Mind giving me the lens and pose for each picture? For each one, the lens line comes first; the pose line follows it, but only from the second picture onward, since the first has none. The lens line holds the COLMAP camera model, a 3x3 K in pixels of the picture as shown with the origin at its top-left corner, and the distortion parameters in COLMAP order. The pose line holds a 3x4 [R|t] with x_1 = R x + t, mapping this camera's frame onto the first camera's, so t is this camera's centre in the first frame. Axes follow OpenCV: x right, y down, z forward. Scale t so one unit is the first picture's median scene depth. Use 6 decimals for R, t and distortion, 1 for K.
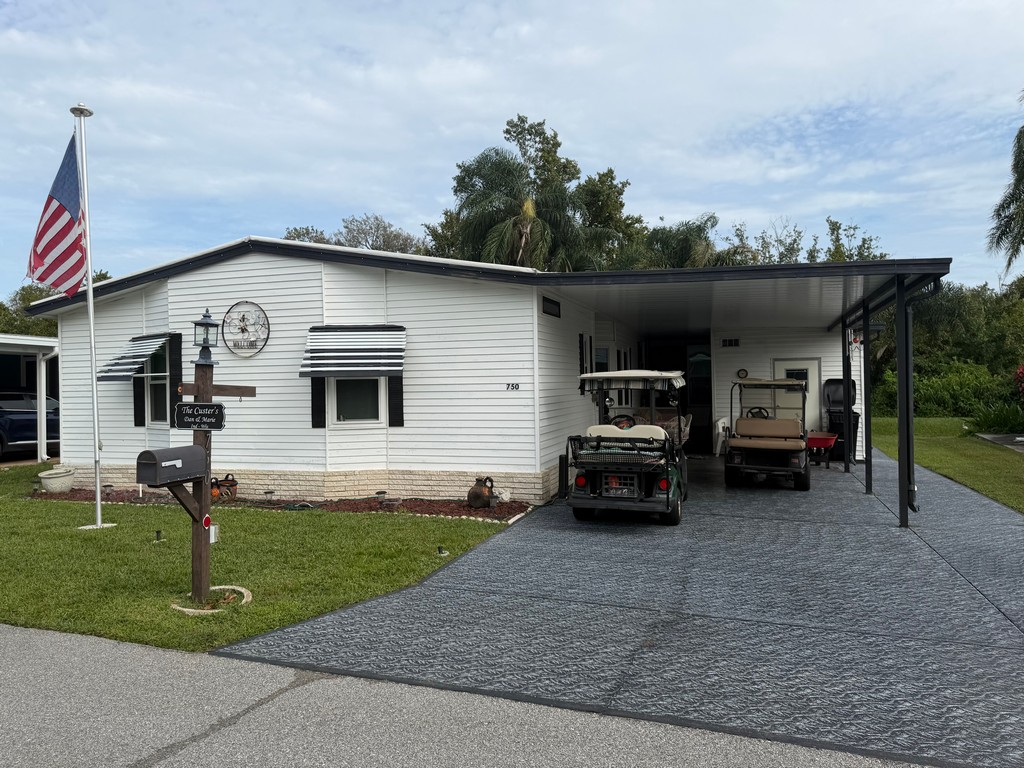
lens RADIAL K [[718.1, 0, 512.0], [0, 718.1, 384.0], [0, 0, 1]] dist [0.116960, -0.194378]
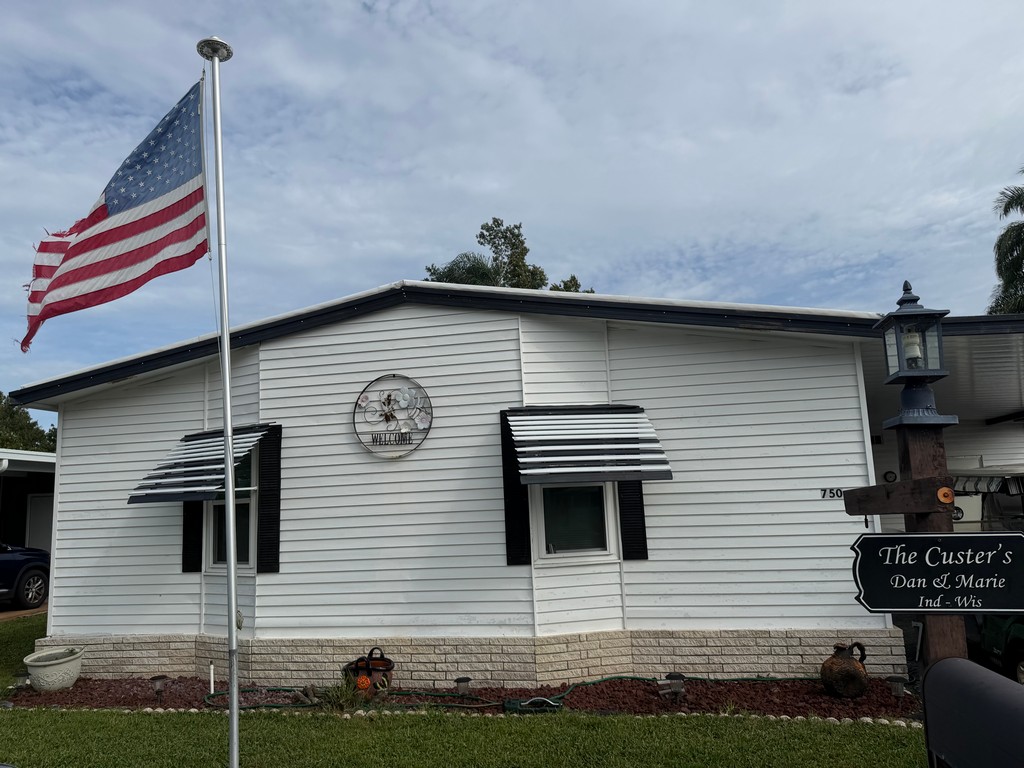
lens RADIAL K [[718.1, 0, 512.0], [0, 718.1, 384.0], [0, 0, 1]] dist [0.116960, -0.194378]
pose [[0.991910, -0.004536, 0.126863, -0.351615], [0.024653, 0.987218, -0.157458, 0.002519], [-0.124528, 0.159312, 0.979343, 0.345670]]
